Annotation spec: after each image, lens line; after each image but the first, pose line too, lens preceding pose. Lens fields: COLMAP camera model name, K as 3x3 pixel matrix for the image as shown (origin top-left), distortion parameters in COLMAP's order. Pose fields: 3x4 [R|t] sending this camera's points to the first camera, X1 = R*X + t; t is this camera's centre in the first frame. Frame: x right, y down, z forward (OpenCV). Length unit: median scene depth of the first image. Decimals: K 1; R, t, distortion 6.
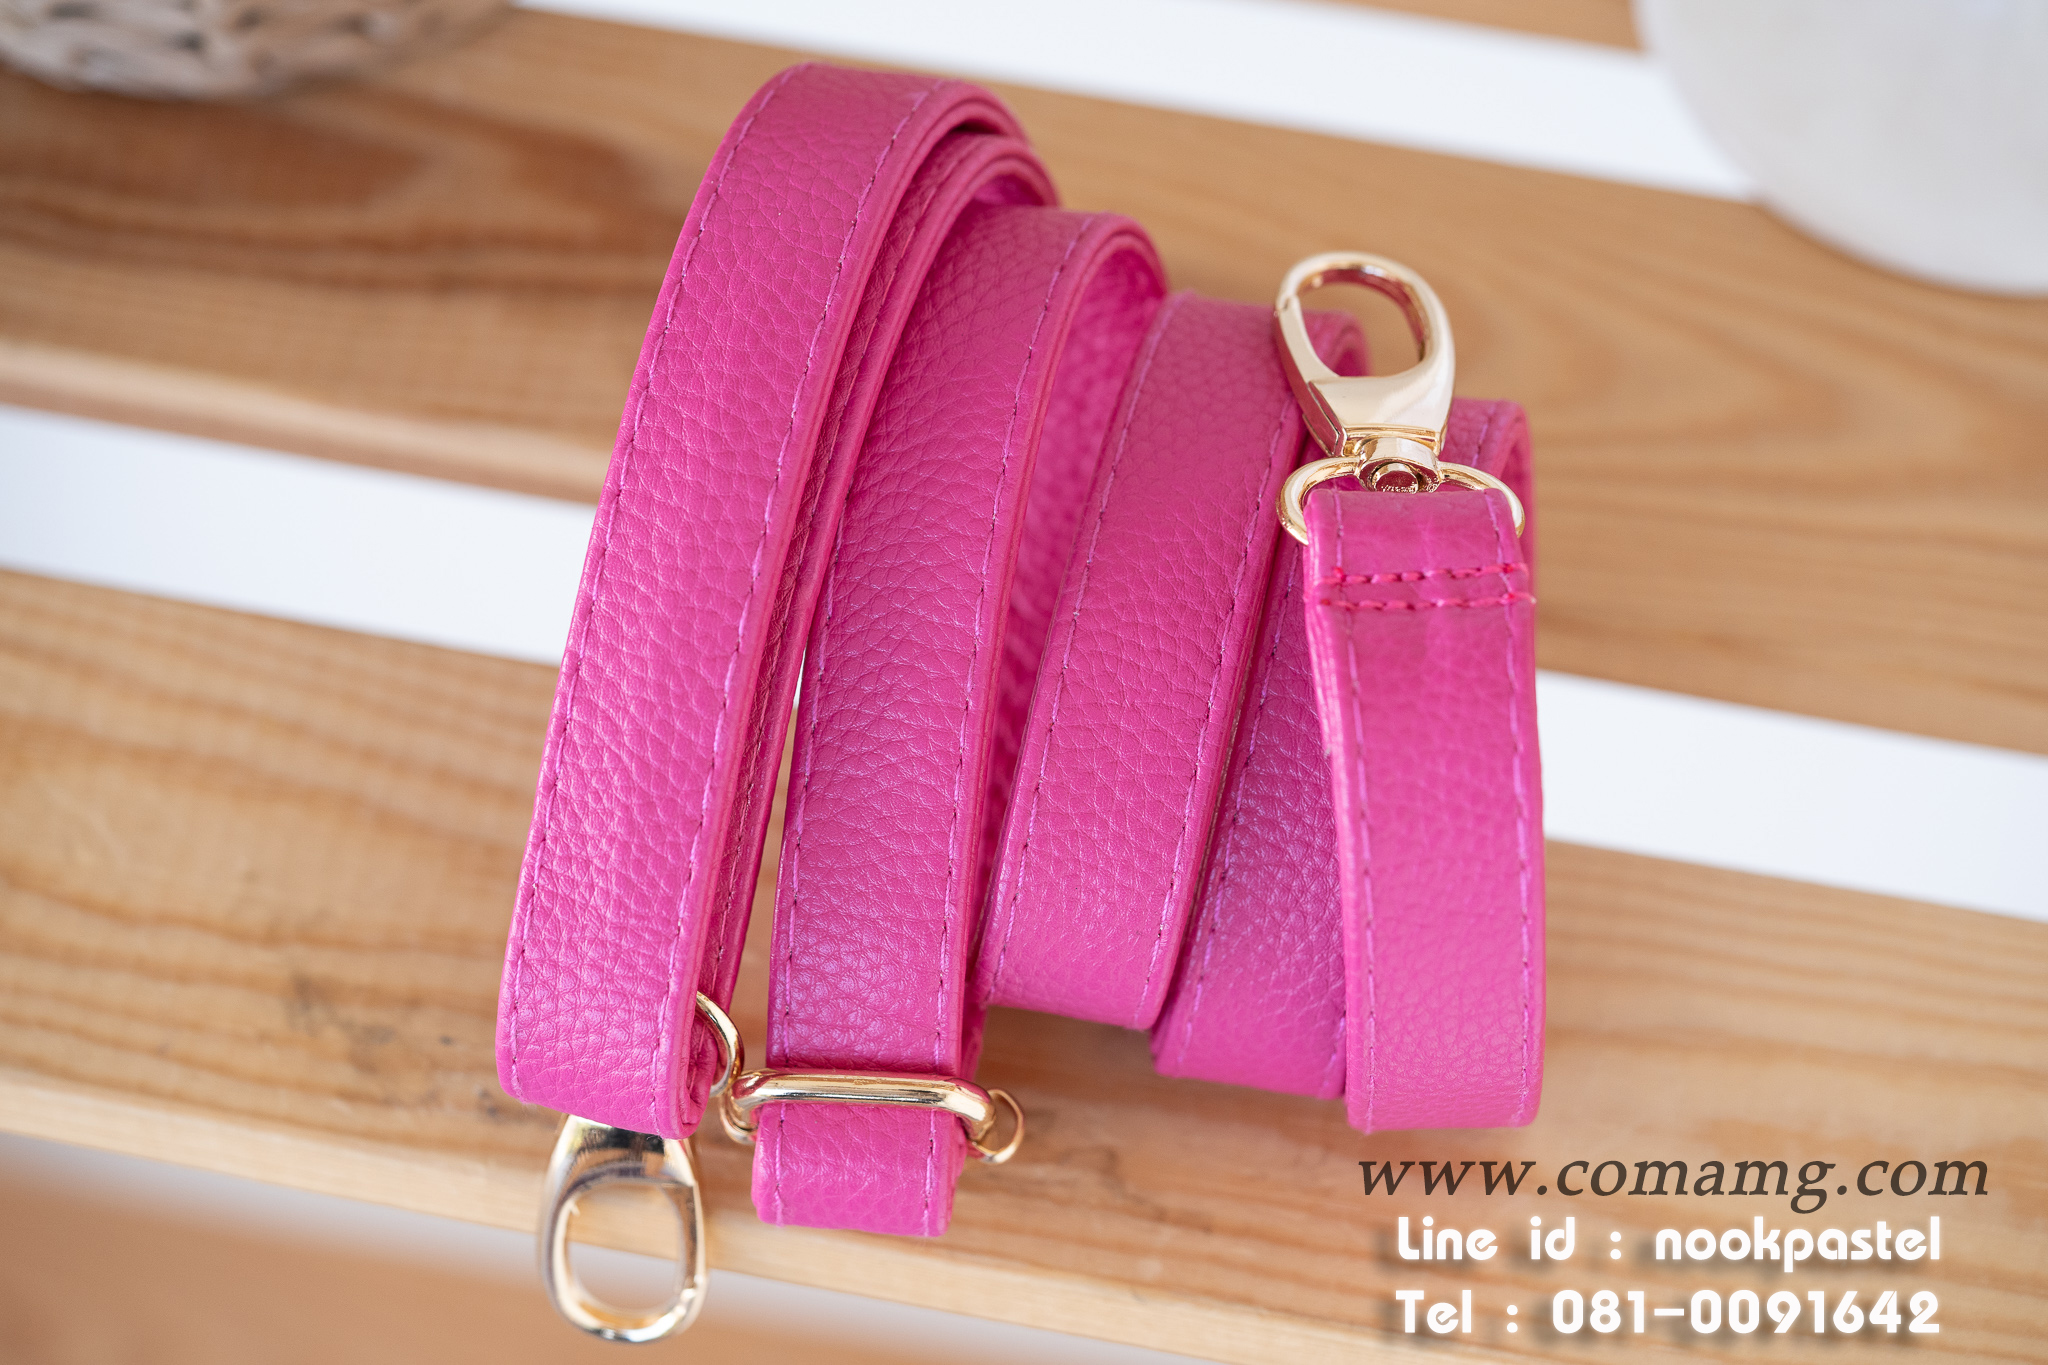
lens RADIAL K [[5949.0, 0, 1024.0], [0, 5949.0, 682.5], [0, 0, 1]] dist [0.068265, -6.482331]
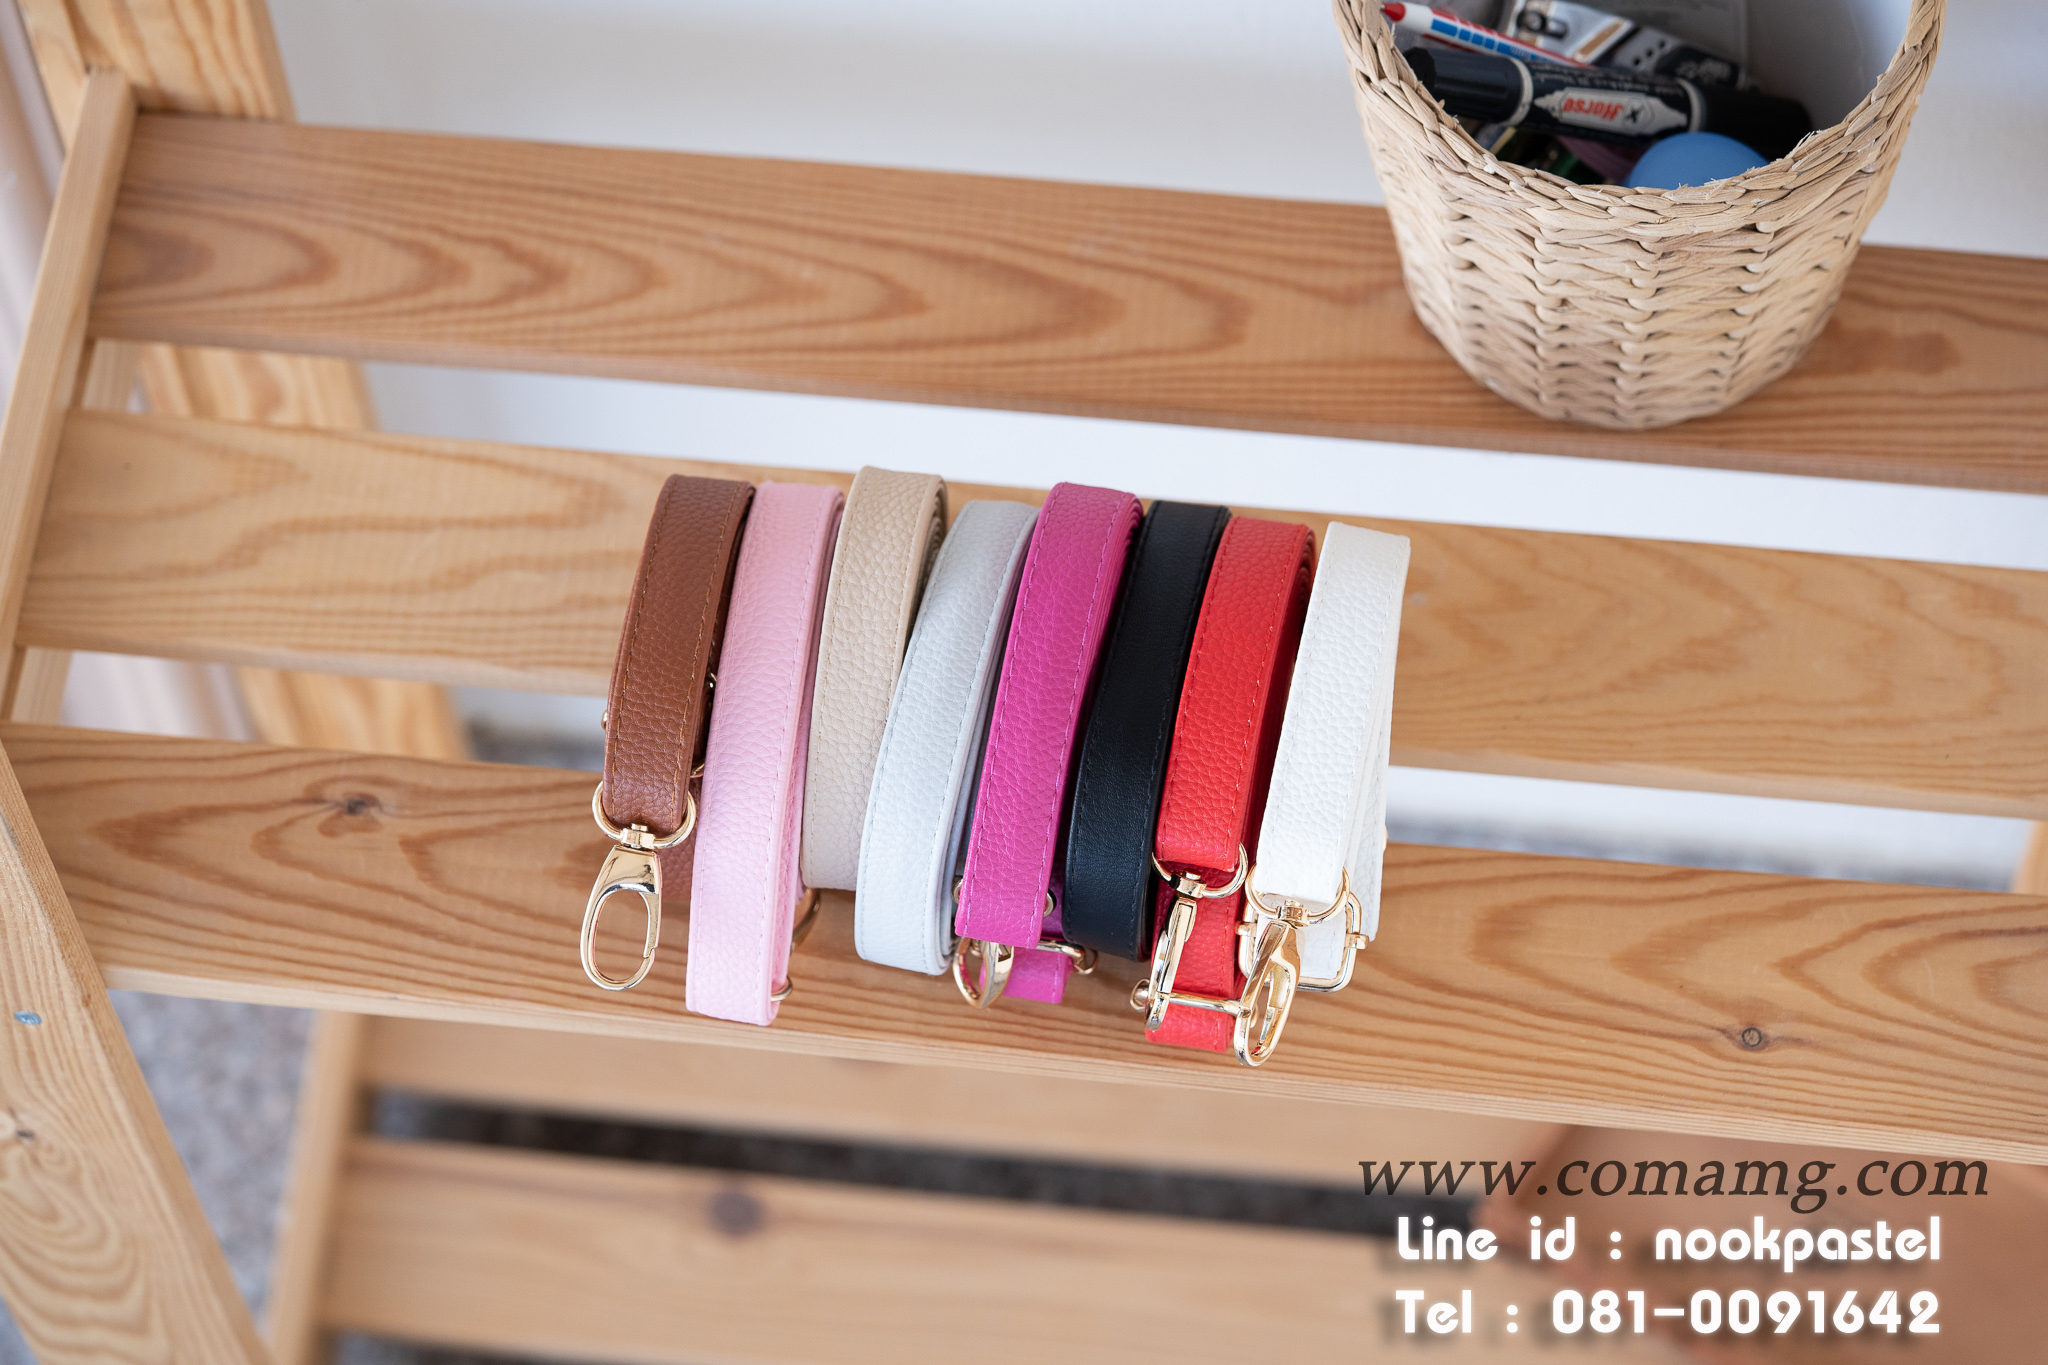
lens RADIAL K [[6200.7, 0, 1024.0], [0, 6200.7, 682.5], [0, 0, 1]] dist [-0.263235, -0.268363]
pose [[0.998860, -0.044977, -0.015979, -0.024307], [0.044584, 0.998714, -0.024150, 0.031516], [0.017044, 0.023410, 0.999581, -1.564334]]
